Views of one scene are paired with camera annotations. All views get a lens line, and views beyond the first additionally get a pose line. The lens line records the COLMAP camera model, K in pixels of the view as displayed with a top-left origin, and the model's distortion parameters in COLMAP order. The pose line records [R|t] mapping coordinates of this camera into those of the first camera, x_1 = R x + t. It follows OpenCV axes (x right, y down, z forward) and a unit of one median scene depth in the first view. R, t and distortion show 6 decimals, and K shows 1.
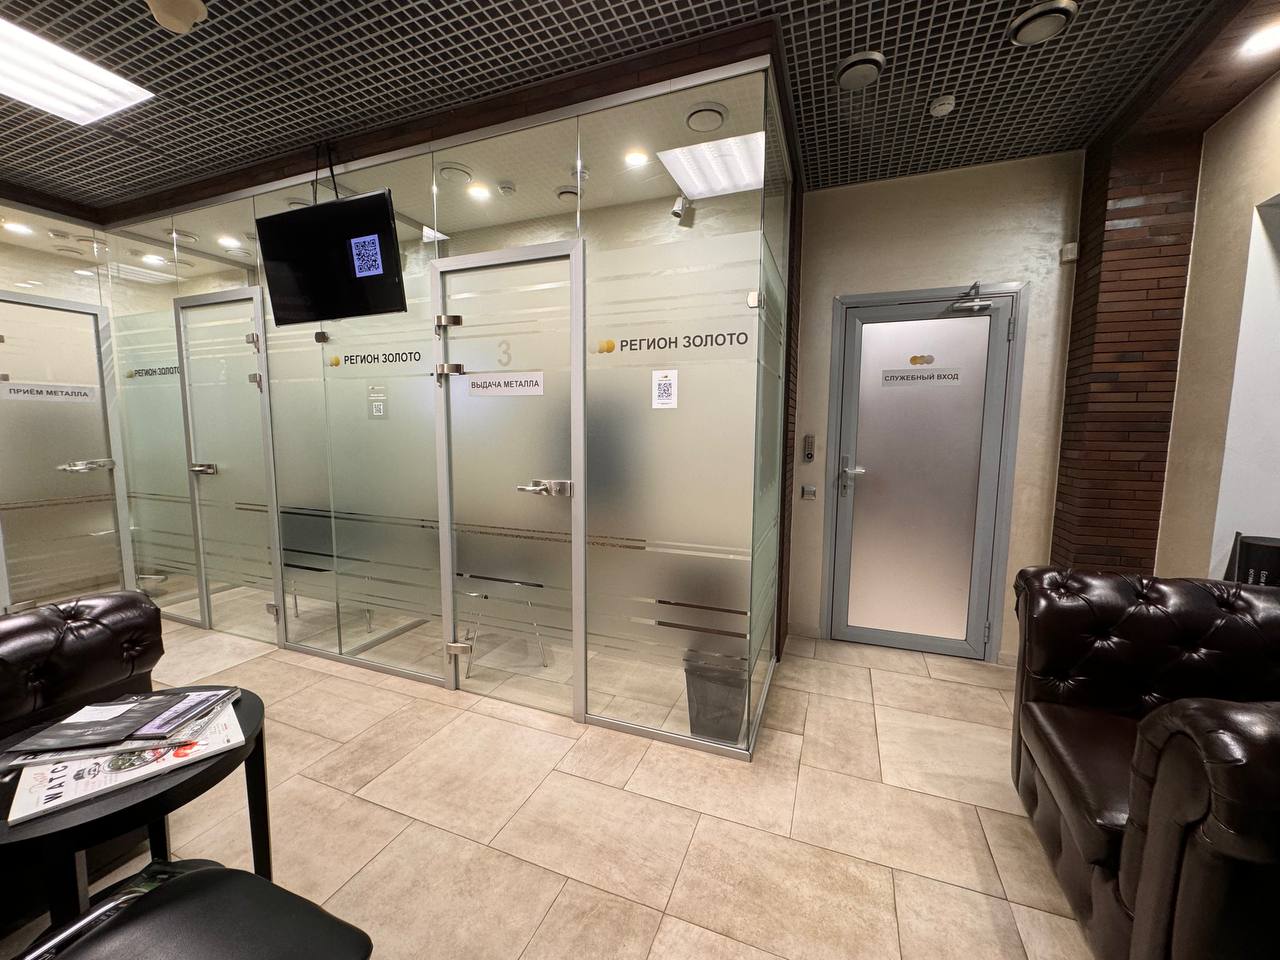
lens RADIAL K [[509.5, 0, 641.0], [0, 509.5, 478.5], [0, 0, 1]] dist [-0.000932, -0.000445]
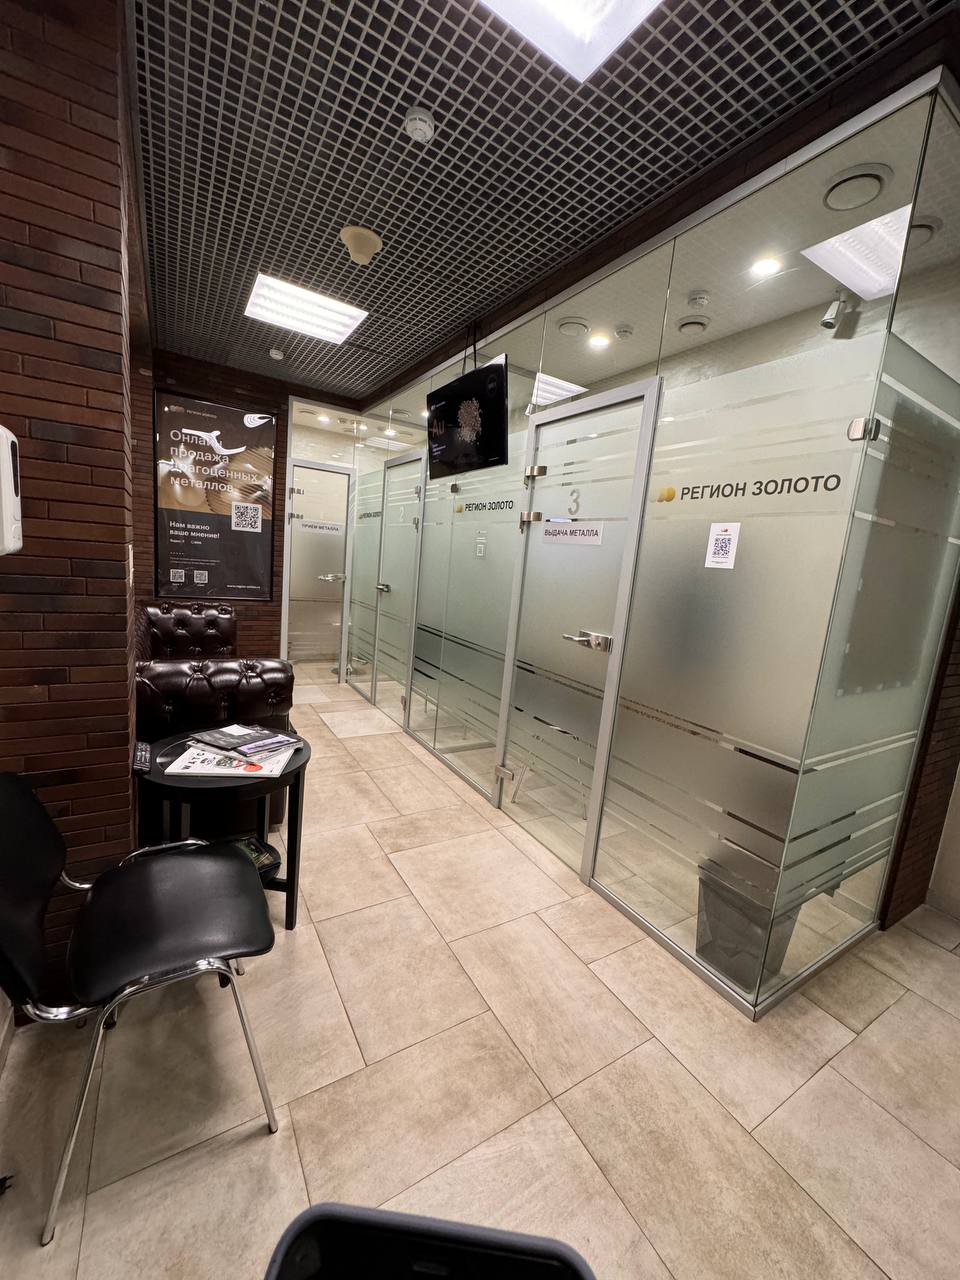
lens RADIAL K [[509.5, 0, 481.4], [0, 509.5, 639.3], [0, 0, 1]] dist [-0.000932, -0.000445]
pose [[0.797112, 0.159247, -0.582455, 0.221341], [-0.147294, 0.986738, 0.068203, -0.019399], [0.585592, 0.031427, 0.809997, 0.083774]]
